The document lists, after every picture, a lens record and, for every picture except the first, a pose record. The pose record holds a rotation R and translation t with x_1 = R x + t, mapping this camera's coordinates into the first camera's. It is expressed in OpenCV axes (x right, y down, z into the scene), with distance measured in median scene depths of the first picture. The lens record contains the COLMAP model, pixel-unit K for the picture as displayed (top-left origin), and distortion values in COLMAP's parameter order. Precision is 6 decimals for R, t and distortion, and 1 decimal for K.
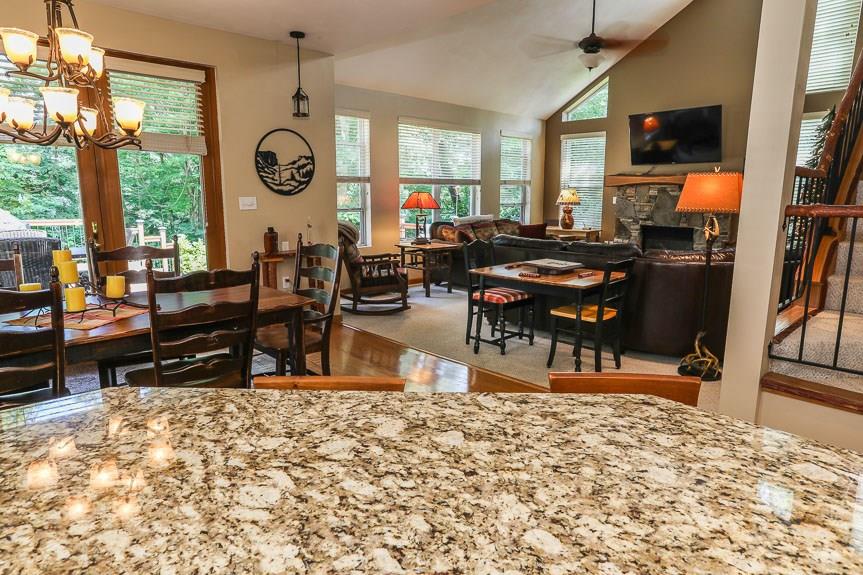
lens RADIAL K [[514.7, 0, 435.5], [0, 514.7, 283.4], [0, 0, 1]] dist [-0.022390, 0.003163]
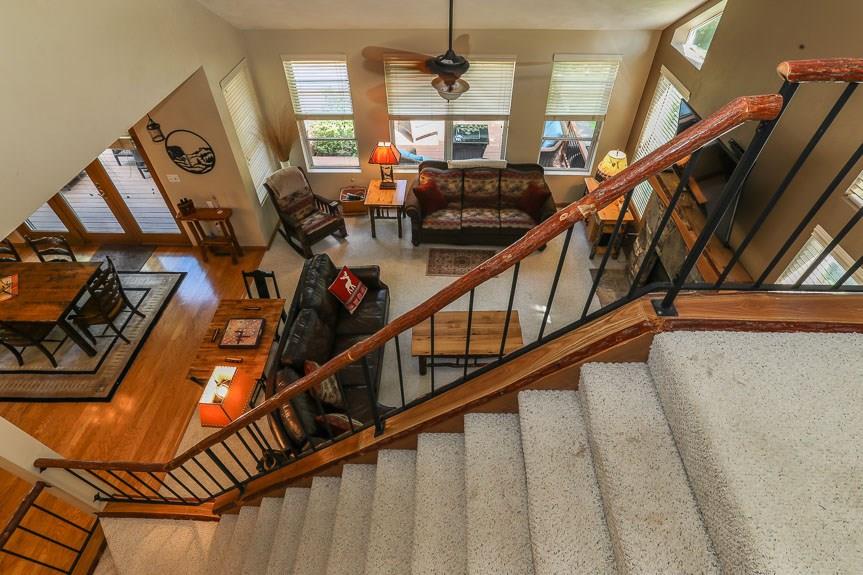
lens RADIAL K [[449.3, 0, 431.5], [0, 449.3, 287.5], [0, 0, 1]] dist [-0.034405, 0.002469]
pose [[0.707373, 0.484743, -0.514439, 0.543072], [-0.112204, 0.795578, 0.595370, -0.419385], [0.697878, -0.363427, 0.617161, 0.344019]]
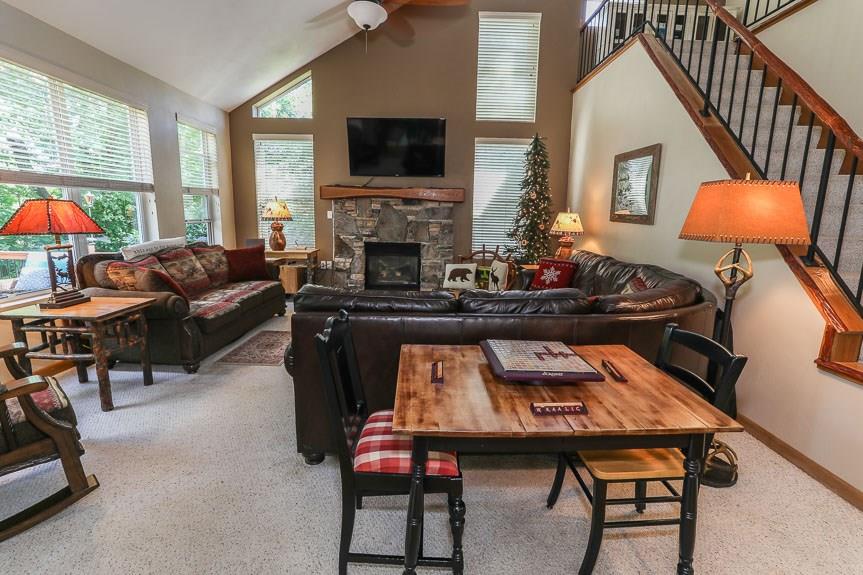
lens RADIAL K [[415.4, 0, 441.7], [0, 415.4, 289.3], [0, 0, 1]] dist [-0.086756, 0.052610]
pose [[0.671088, -0.126443, 0.730516, -0.056993], [0.109088, 0.991465, 0.071397, -0.068273], [-0.733308, 0.031777, 0.679154, 0.404513]]
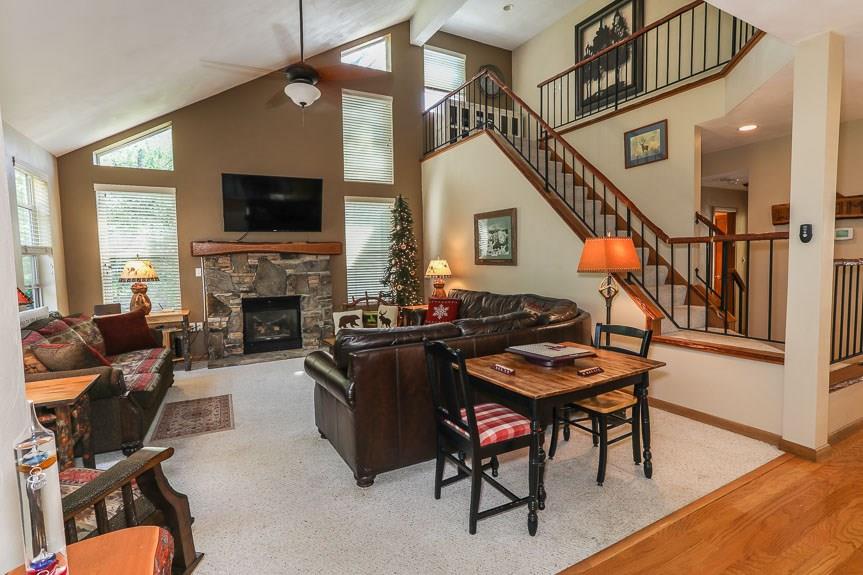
lens RADIAL K [[415.4, 0, 441.7], [0, 415.4, 289.3], [0, 0, 1]] dist [-0.086756, 0.052610]
pose [[0.237072, -0.075300, 0.968569, -0.200370], [0.187361, 0.981819, 0.030470, -0.086868], [-0.953254, 0.174248, 0.246870, 0.498619]]
